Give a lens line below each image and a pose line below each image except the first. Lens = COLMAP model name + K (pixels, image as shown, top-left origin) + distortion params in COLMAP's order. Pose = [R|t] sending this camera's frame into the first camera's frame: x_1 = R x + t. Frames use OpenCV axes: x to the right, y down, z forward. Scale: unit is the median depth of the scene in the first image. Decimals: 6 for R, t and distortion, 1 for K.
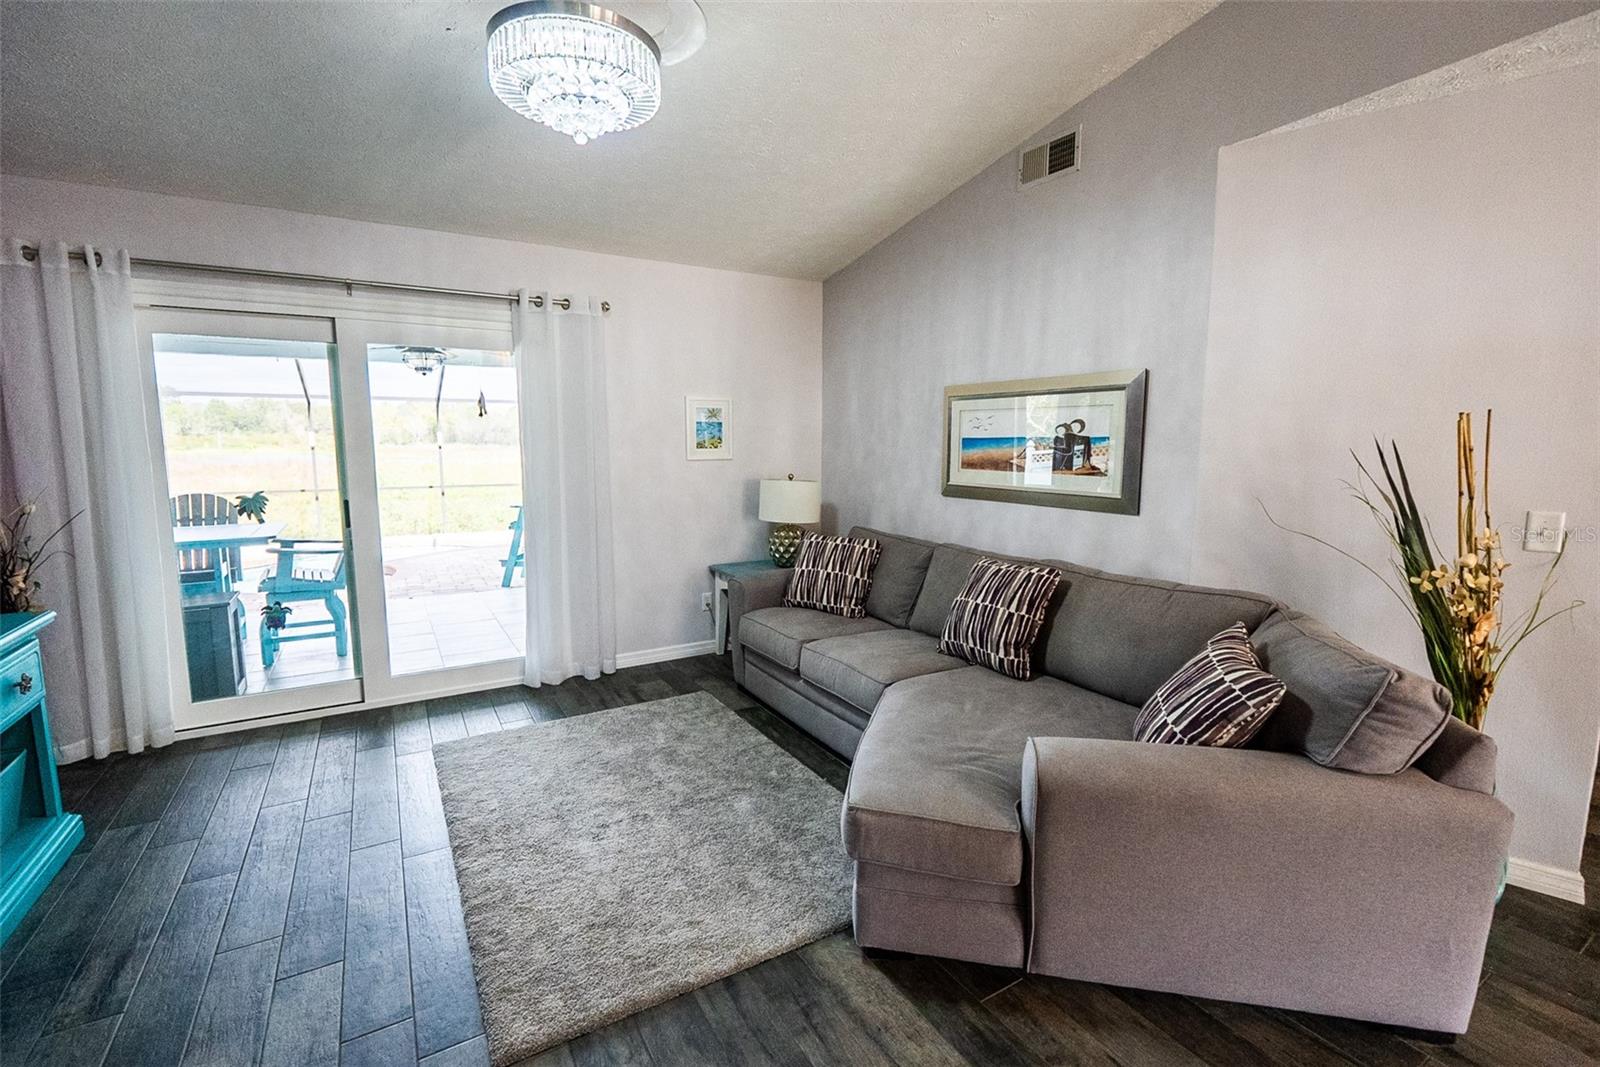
lens RADIAL K [[715.3, 0, 800.0], [0, 715.3, 533.5], [0, 0, 1]] dist [0.000223, 0.000086]
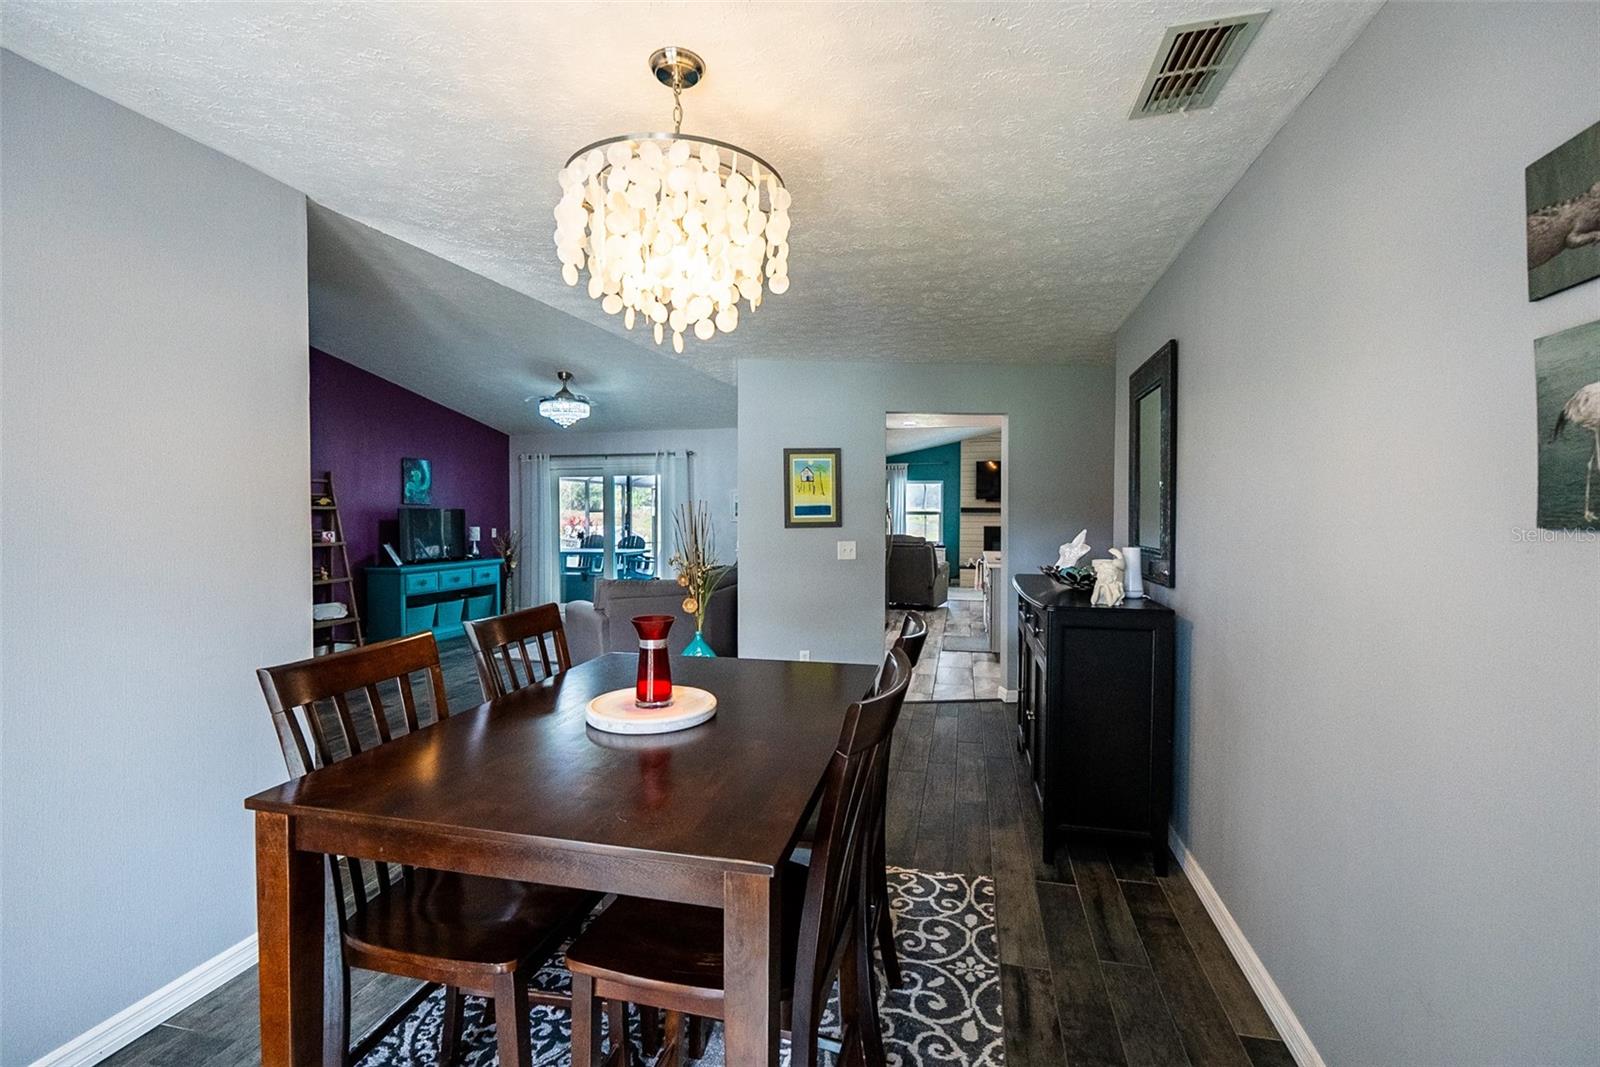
lens RADIAL K [[688.0, 0, 806.4], [0, 688.0, 527.9], [0, 0, 1]] dist [-0.003869, -0.000245]
pose [[0.716992, 0.015657, -0.696905, 1.567831], [-0.089486, 0.993543, -0.069743, 0.035247], [0.691313, 0.112368, 0.713764, -0.273783]]
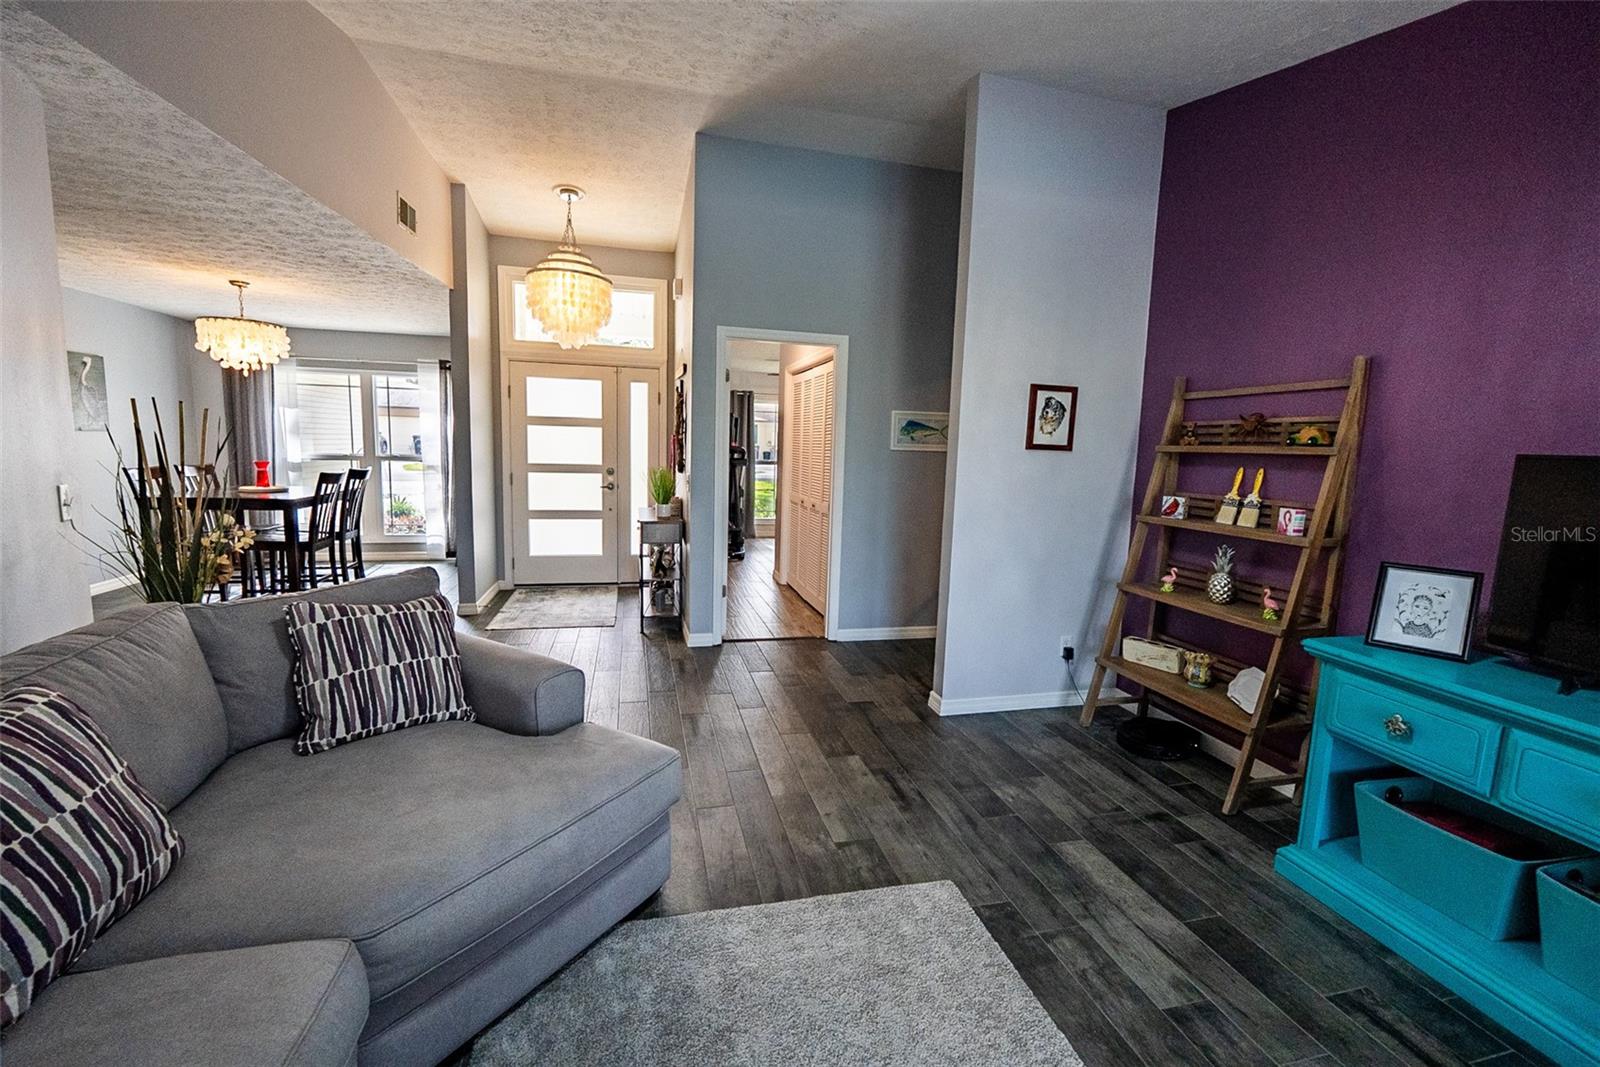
lens RADIAL K [[688.0, 0, 806.4], [0, 688.0, 527.9], [0, 0, 1]] dist [-0.003869, -0.000245]
pose [[-0.954622, -0.062884, 0.291106, -0.190637], [0.009962, 0.970165, 0.242239, -0.123413], [-0.297654, 0.234147, -0.925515, 0.918520]]
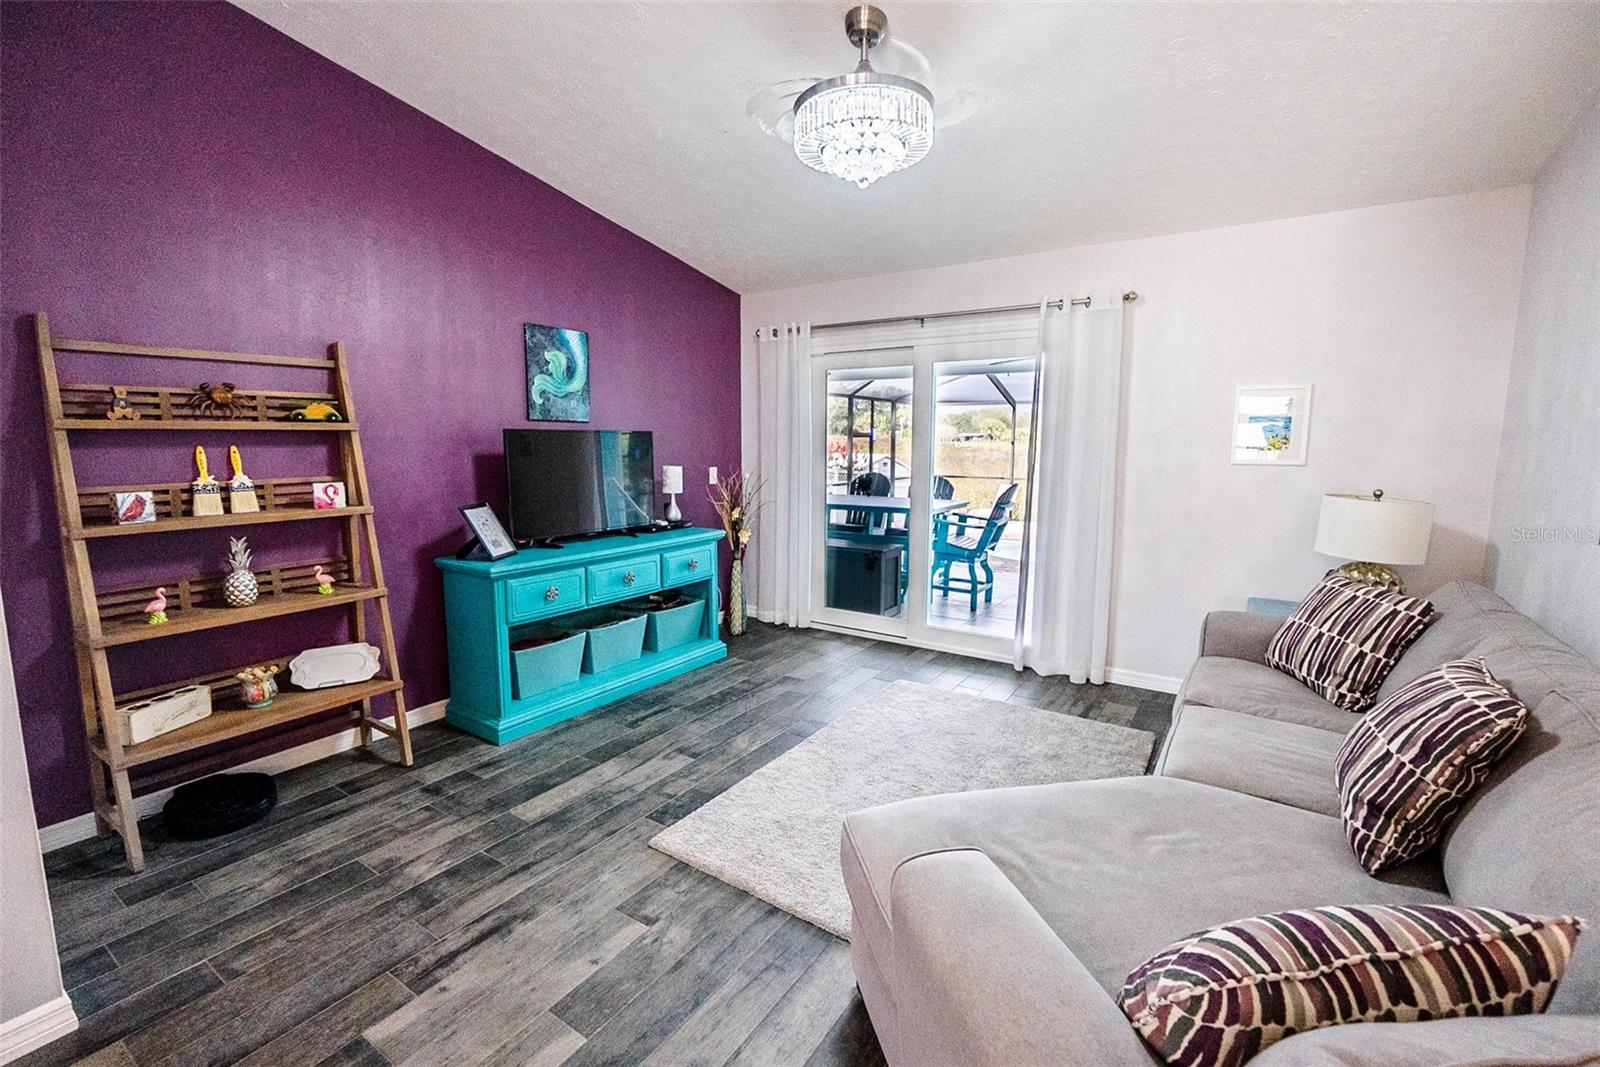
lens RADIAL K [[700.4, 0, 802.0], [0, 700.4, 529.2], [0, 0, 1]] dist [-0.004025, -0.000540]
pose [[0.427552, 0.120715, -0.895894, 0.424580], [-0.120346, 0.989823, 0.075938, -0.035822], [0.895944, 0.075349, 0.437729, 0.248882]]
